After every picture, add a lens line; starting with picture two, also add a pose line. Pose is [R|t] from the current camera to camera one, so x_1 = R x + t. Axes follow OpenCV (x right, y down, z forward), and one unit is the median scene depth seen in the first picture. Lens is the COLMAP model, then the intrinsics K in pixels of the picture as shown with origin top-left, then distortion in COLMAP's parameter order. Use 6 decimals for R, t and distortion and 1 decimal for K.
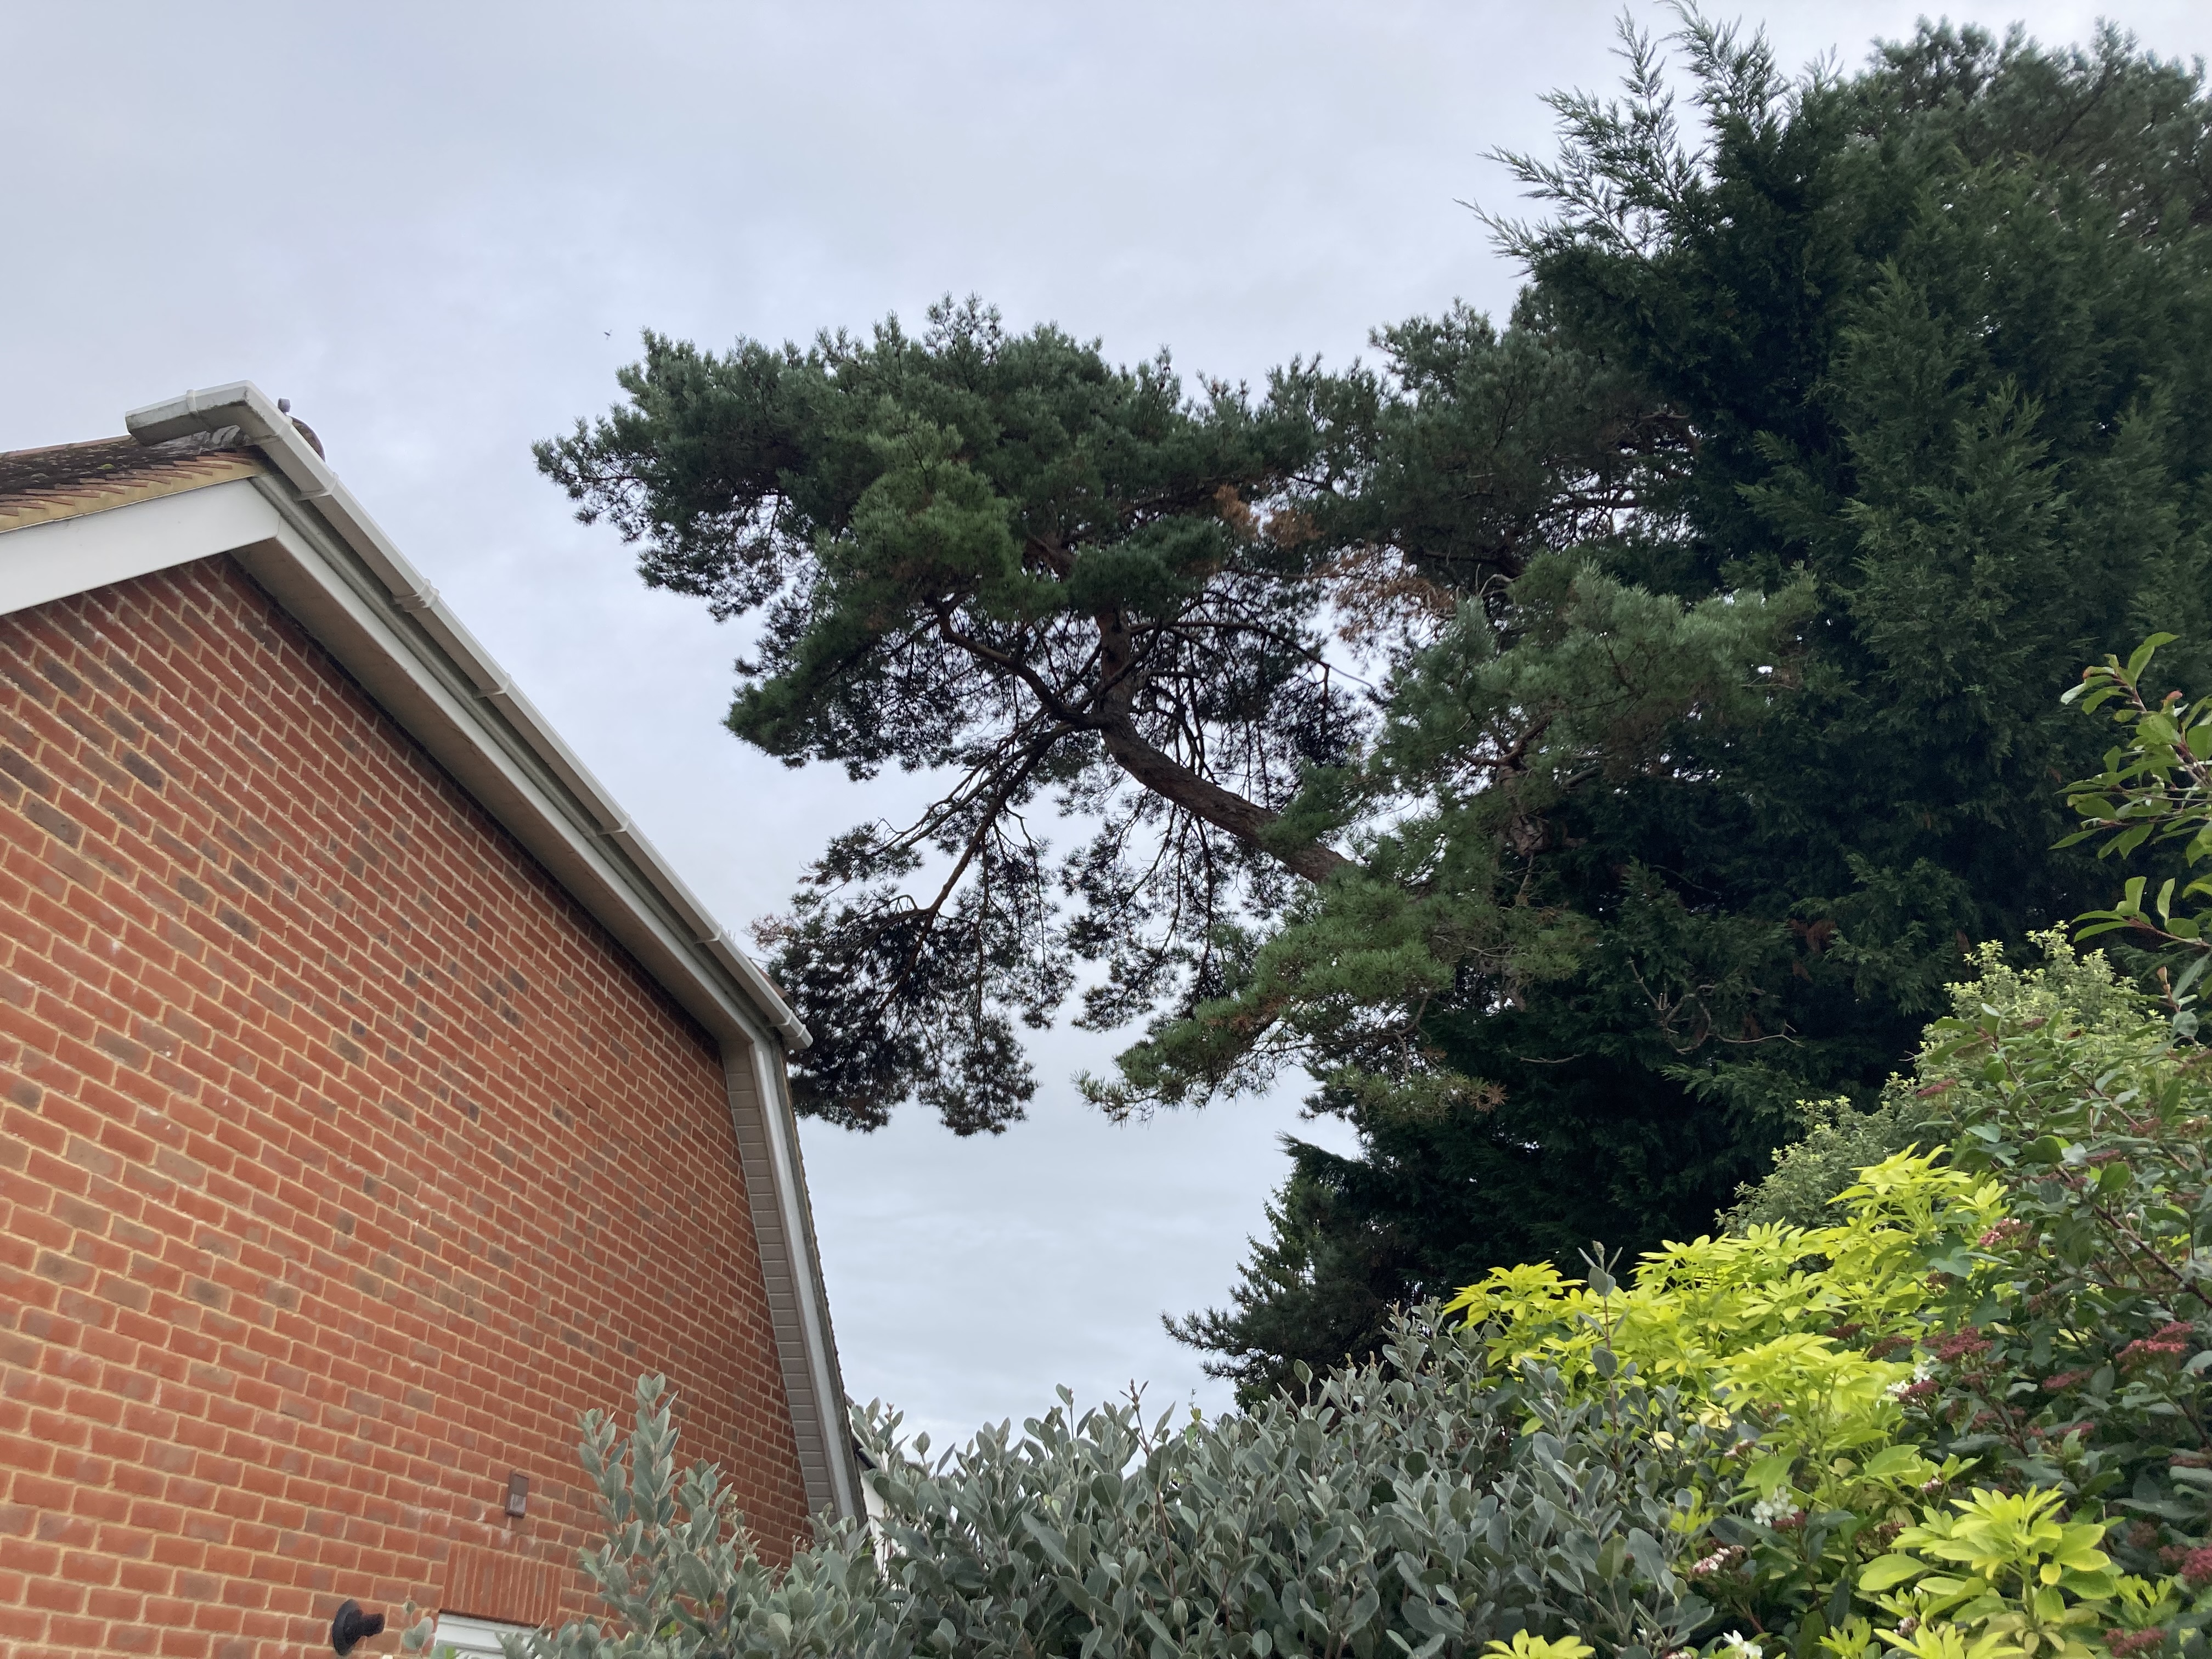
lens RADIAL K [[1811.0, 0, 1106.0], [0, 1811.0, 829.5], [0, 0, 1]] dist [0.063844, -0.001370]
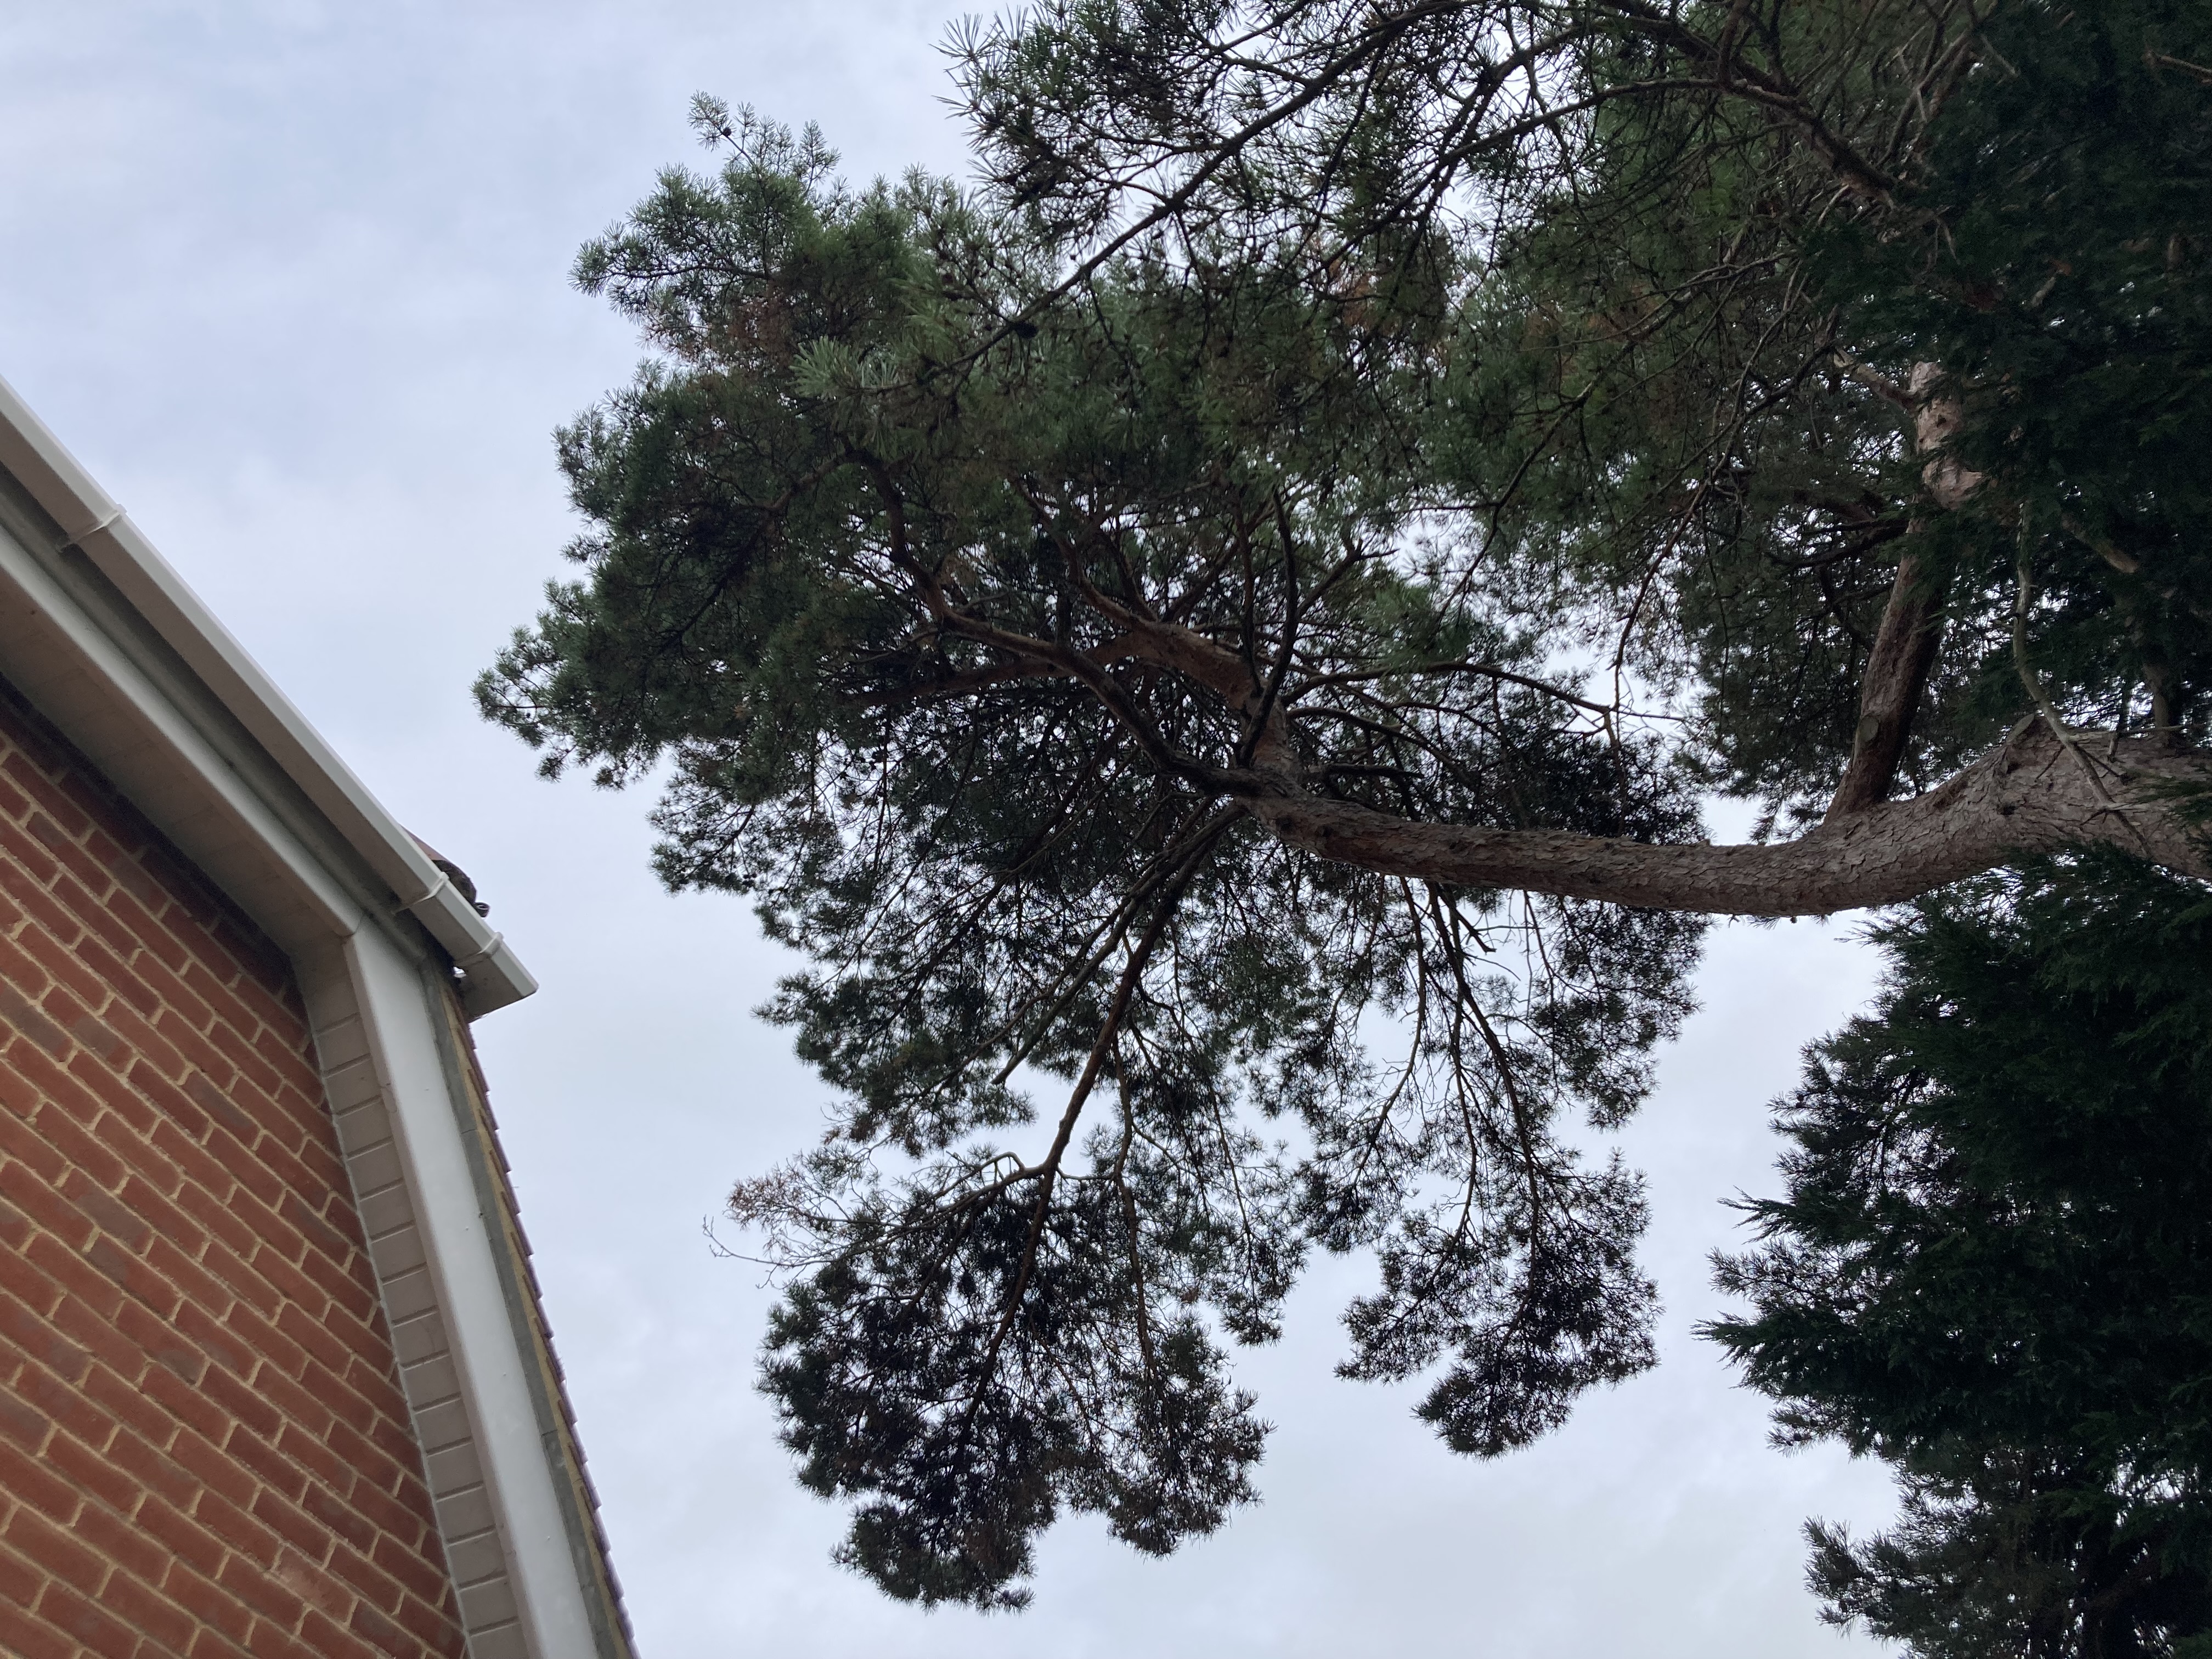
lens RADIAL K [[1811.0, 0, 1106.0], [0, 1811.0, 829.5], [0, 0, 1]] dist [0.063844, -0.001370]
pose [[0.963032, -0.224125, -0.149454, 0.039213], [0.140420, 0.891110, -0.431514, 0.206781], [0.229893, 0.394576, 0.889640, 0.408515]]
